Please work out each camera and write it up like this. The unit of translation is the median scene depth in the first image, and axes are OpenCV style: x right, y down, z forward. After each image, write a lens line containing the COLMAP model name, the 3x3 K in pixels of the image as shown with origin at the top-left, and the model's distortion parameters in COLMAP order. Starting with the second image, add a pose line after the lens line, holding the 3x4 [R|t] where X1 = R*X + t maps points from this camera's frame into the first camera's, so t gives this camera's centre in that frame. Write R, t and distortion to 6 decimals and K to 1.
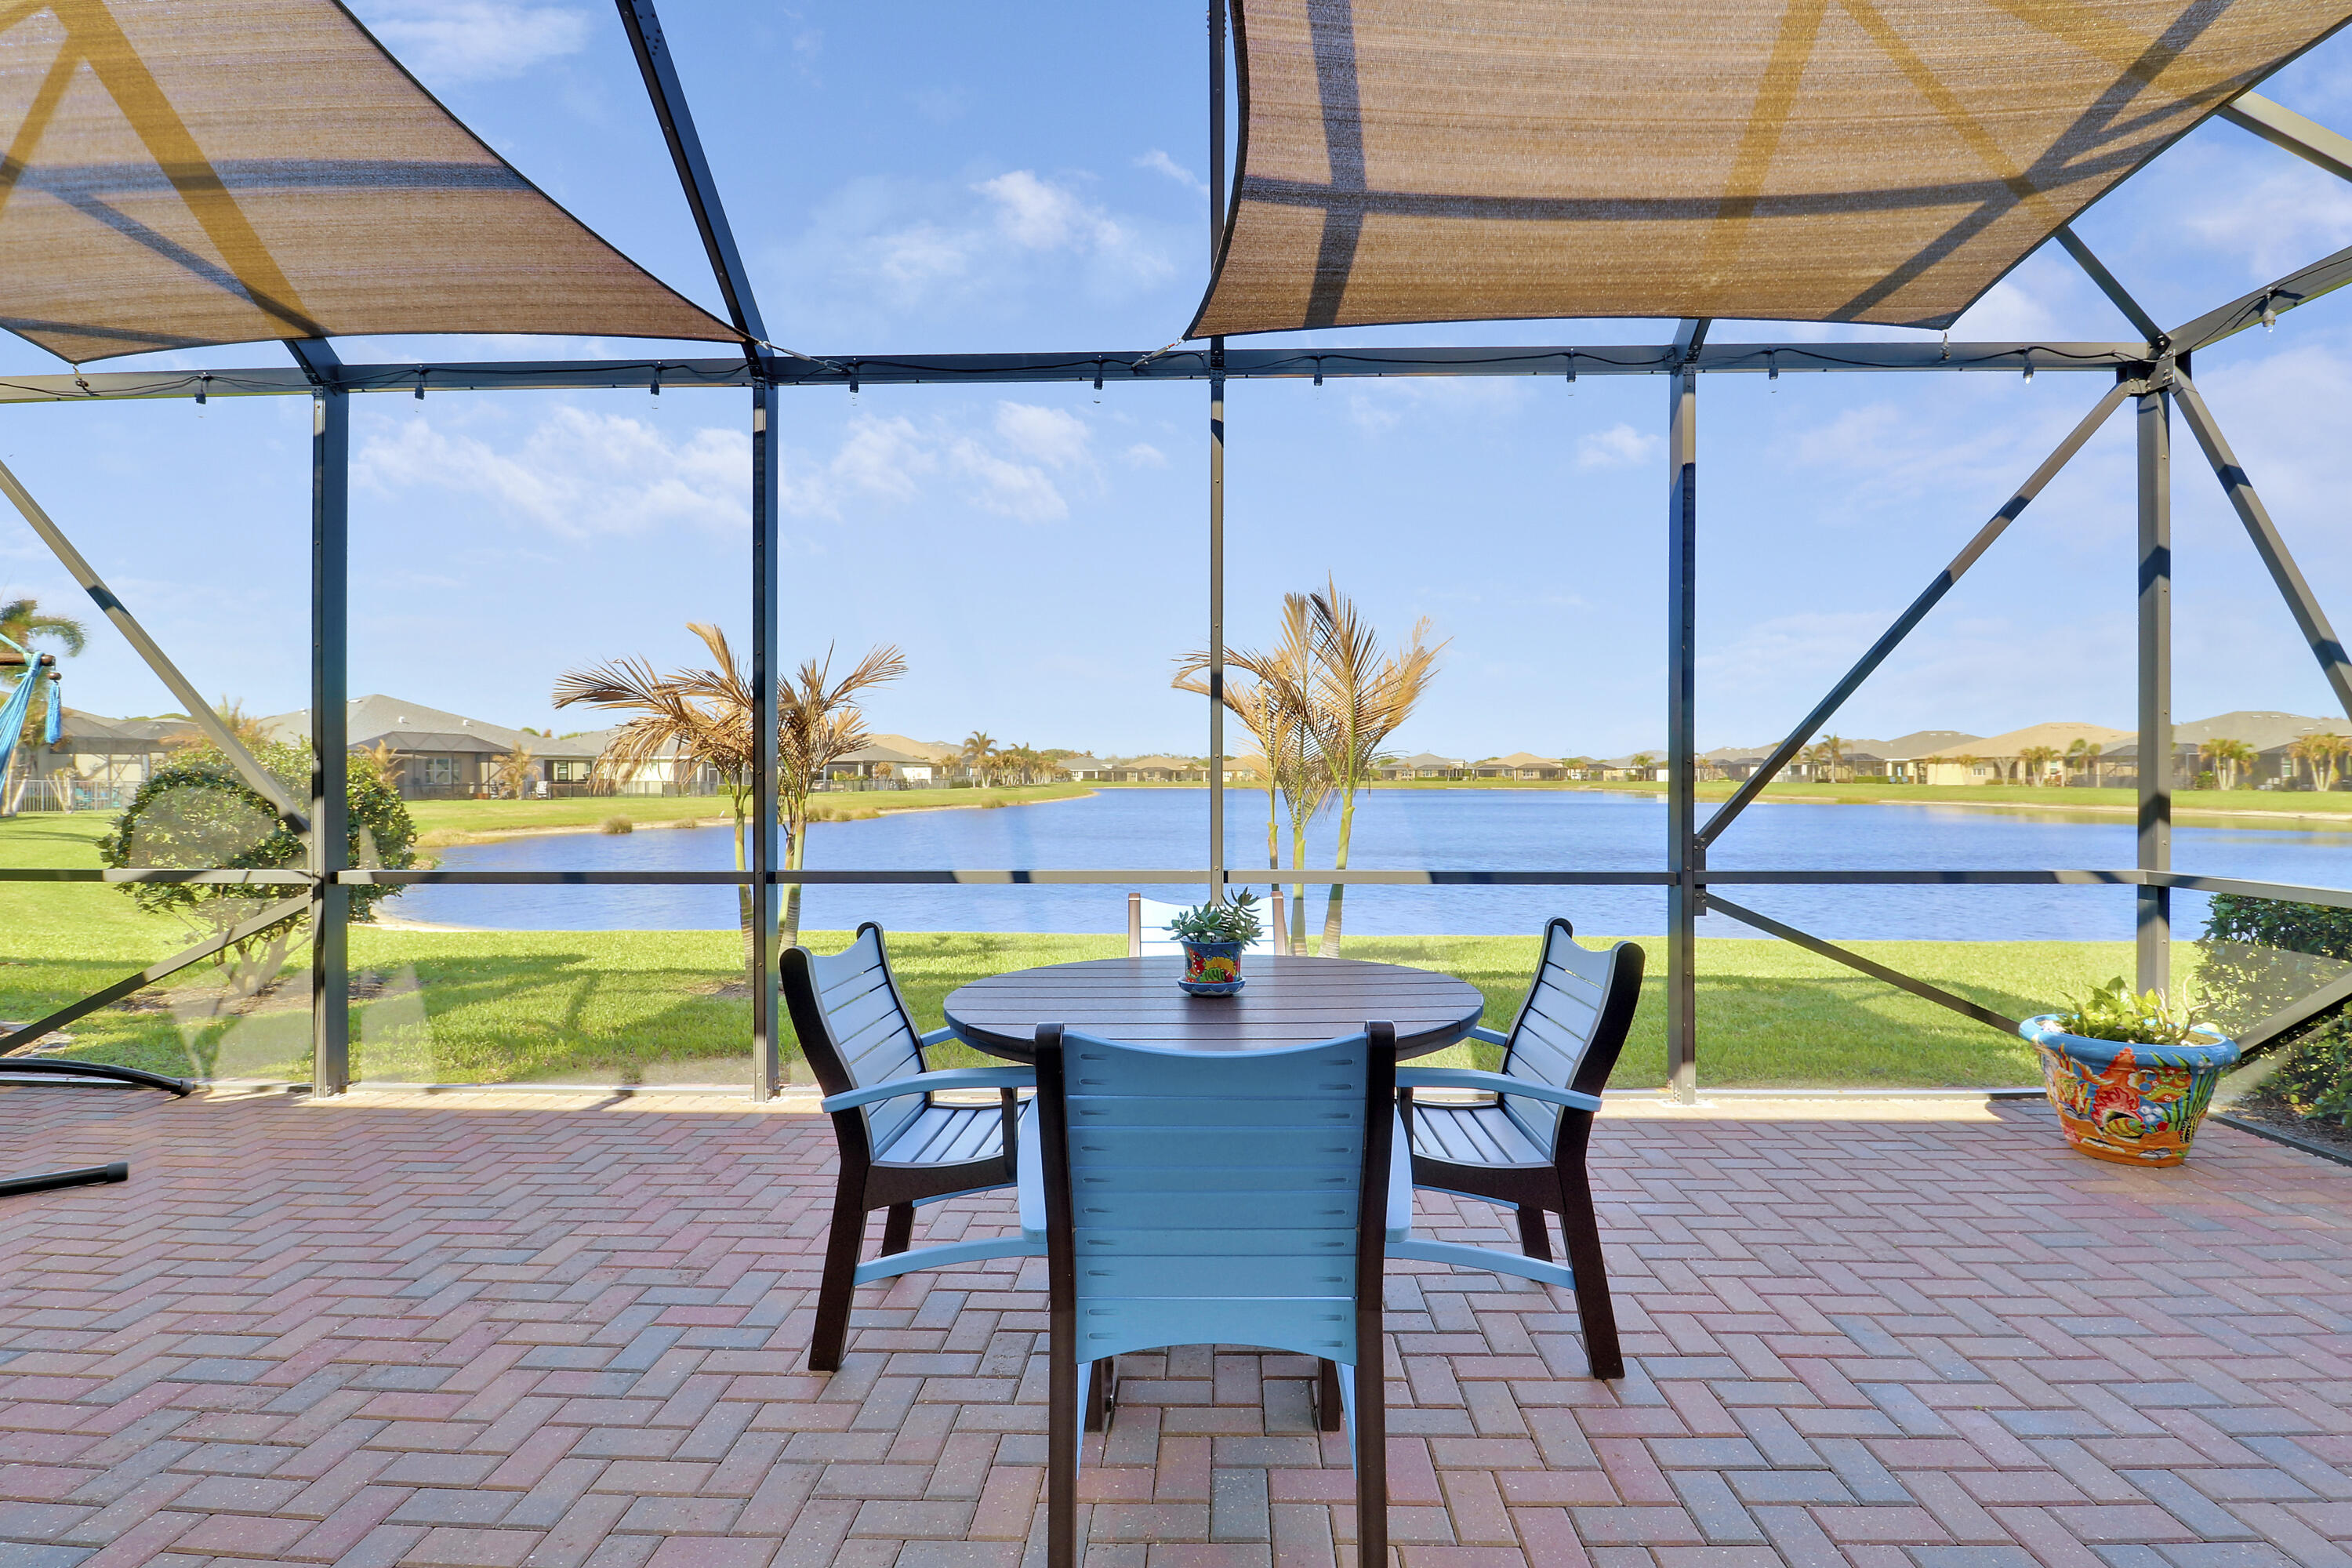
lens RADIAL K [[1098.5, 0, 1169.2], [0, 1098.5, 774.3], [0, 0, 1]] dist [0.002829, -0.015053]
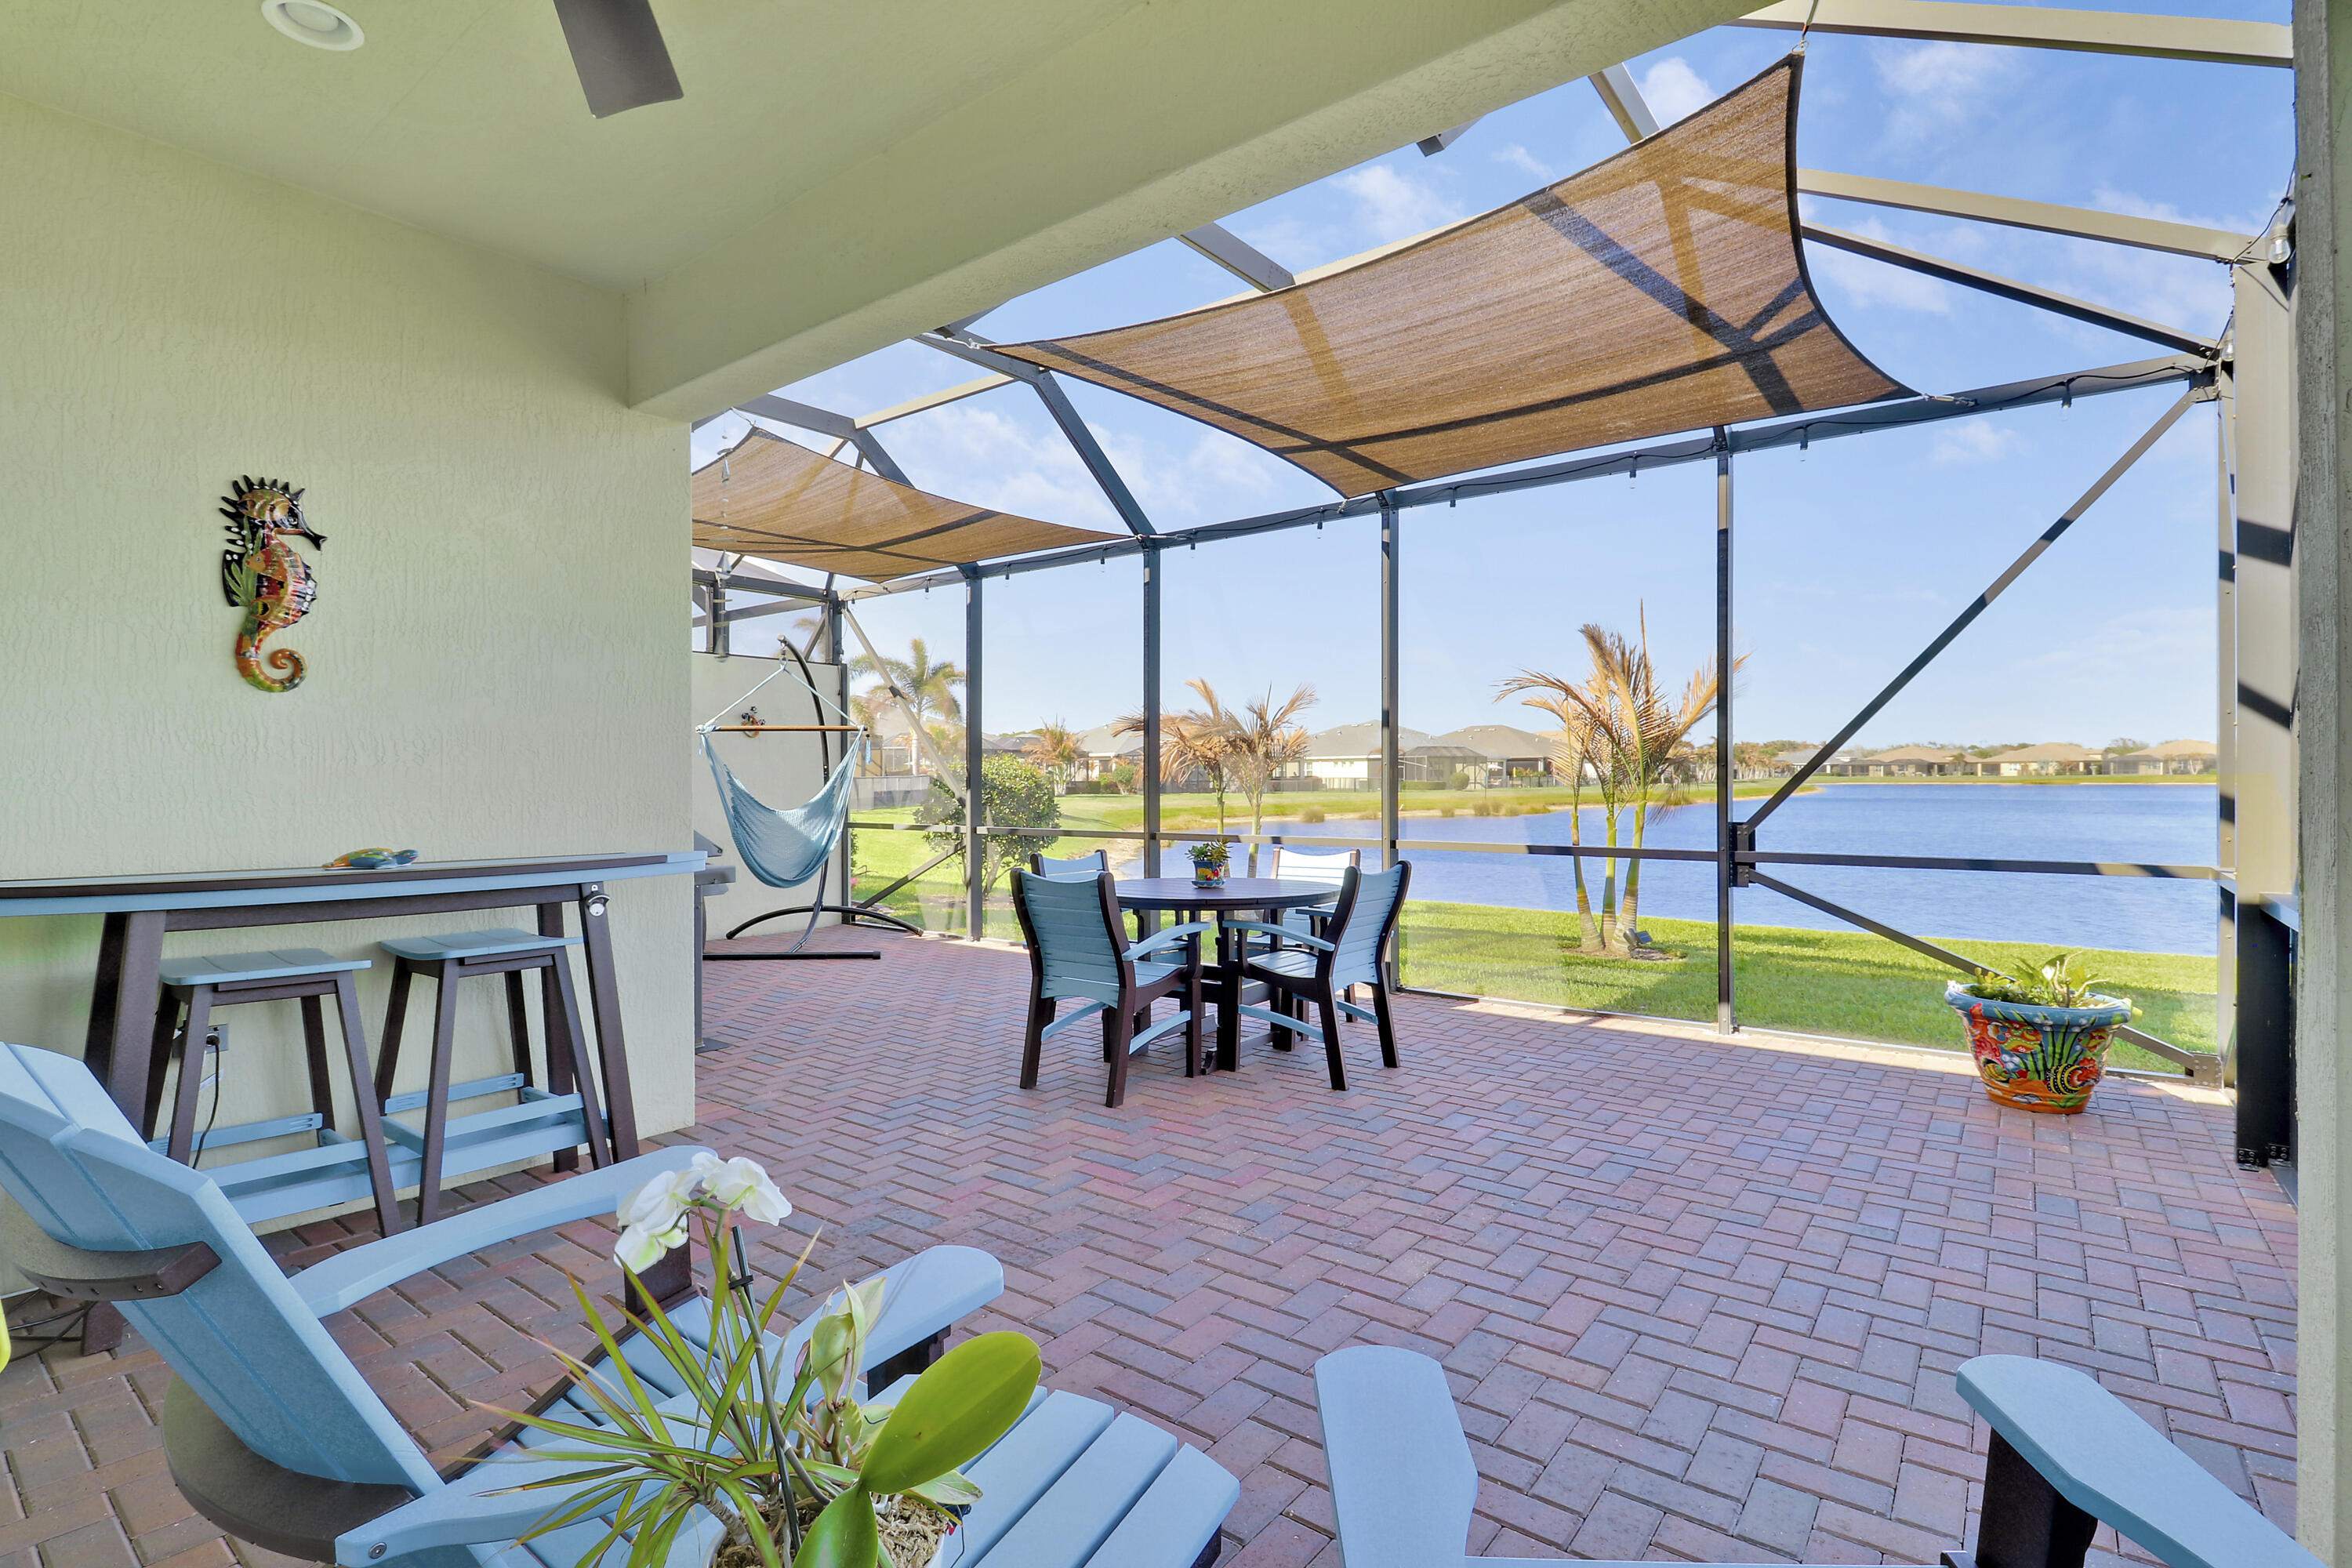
lens RADIAL K [[1098.5, 0, 1169.2], [0, 1098.5, 774.3], [0, 0, 1]] dist [0.002829, -0.015053]
pose [[0.808422, -0.004968, -0.588582, 0.689907], [0.007155, 0.999973, 0.001387, -0.006019], [0.588560, -0.005333, 0.808436, -0.393328]]
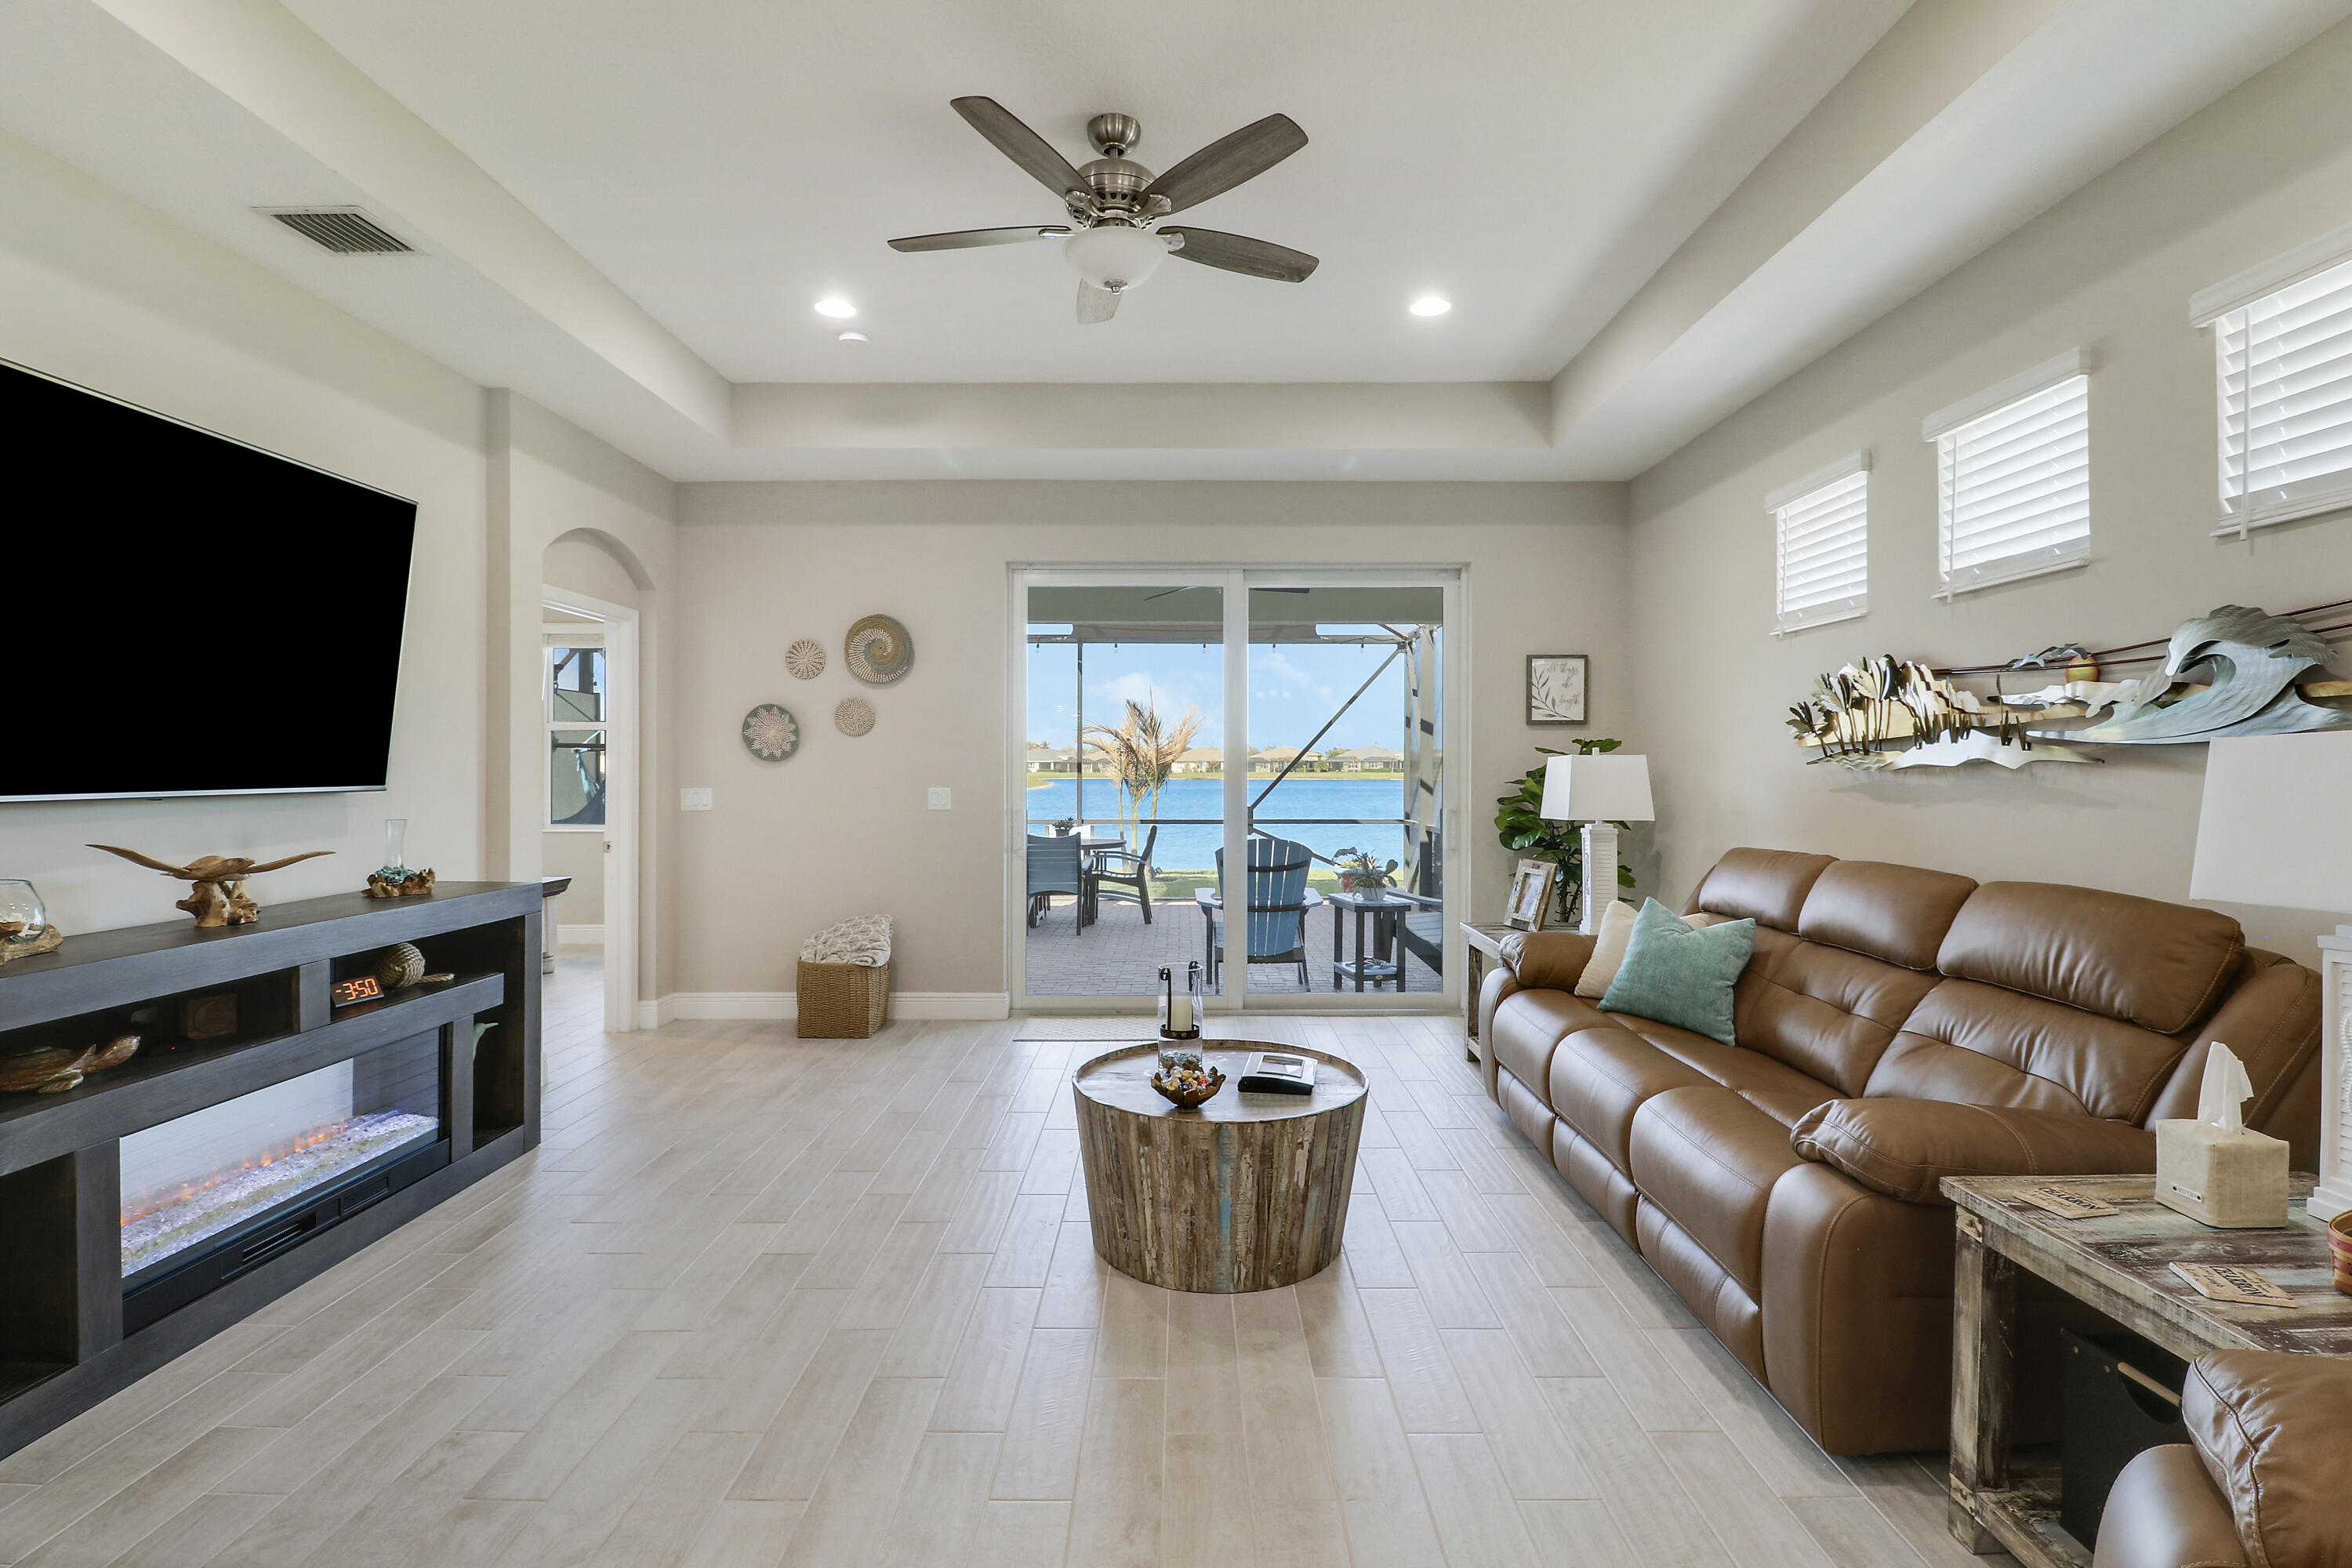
lens RADIAL K [[1098.5, 0, 1169.2], [0, 1098.5, 774.3], [0, 0, 1]] dist [0.002829, -0.015053]
pose [[0.999269, 0.002779, 0.038137, 0.171862], [-0.003148, 0.999949, 0.009637, -0.050226], [-0.038109, -0.009750, 0.999226, -1.836755]]
